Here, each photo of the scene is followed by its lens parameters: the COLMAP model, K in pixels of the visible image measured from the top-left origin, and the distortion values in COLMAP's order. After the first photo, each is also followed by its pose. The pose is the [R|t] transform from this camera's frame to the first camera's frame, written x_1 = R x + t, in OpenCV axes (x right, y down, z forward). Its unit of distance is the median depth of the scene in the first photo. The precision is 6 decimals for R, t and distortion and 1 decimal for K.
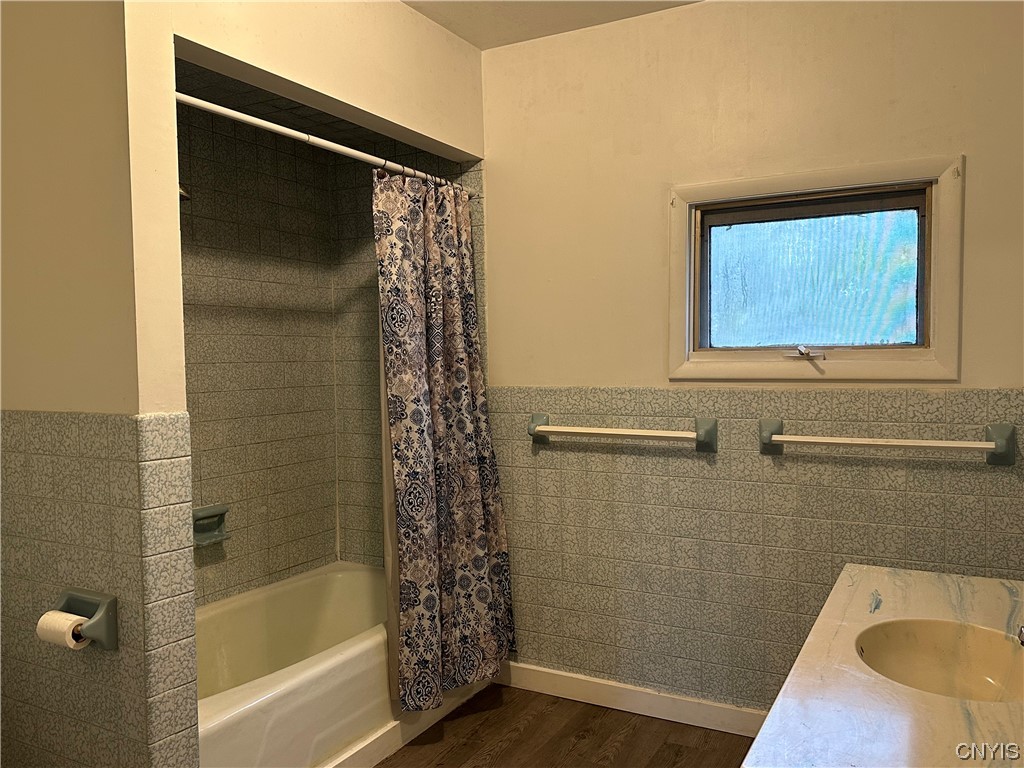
lens RADIAL K [[799.5, 0, 511.1], [0, 799.5, 385.4], [0, 0, 1]] dist [0.018302, -0.001399]
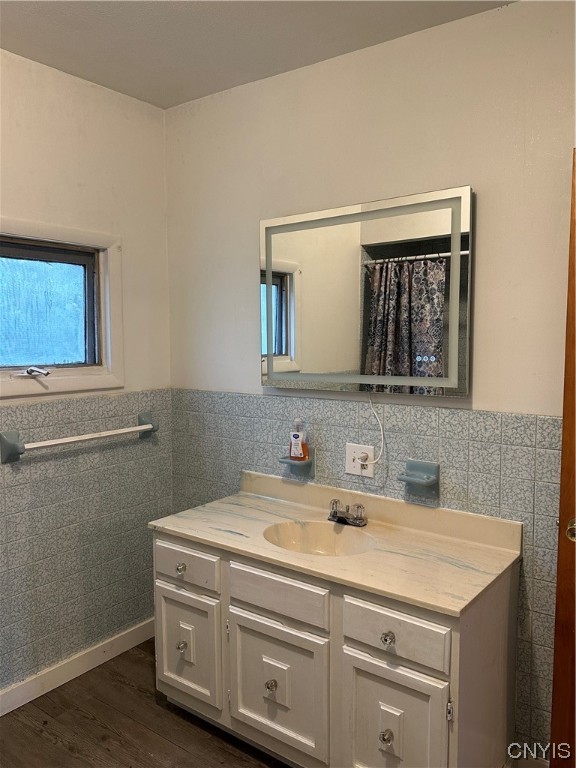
lens RADIAL K [[599.6, 0, 286.4], [0, 599.6, 385.9], [0, 0, 1]] dist [0.018302, -0.001399]
pose [[0.141492, -0.067093, 0.987663, -0.490126], [0.046782, 0.997039, 0.061028, -0.060002], [-0.988833, 0.037569, 0.144212, 0.513746]]
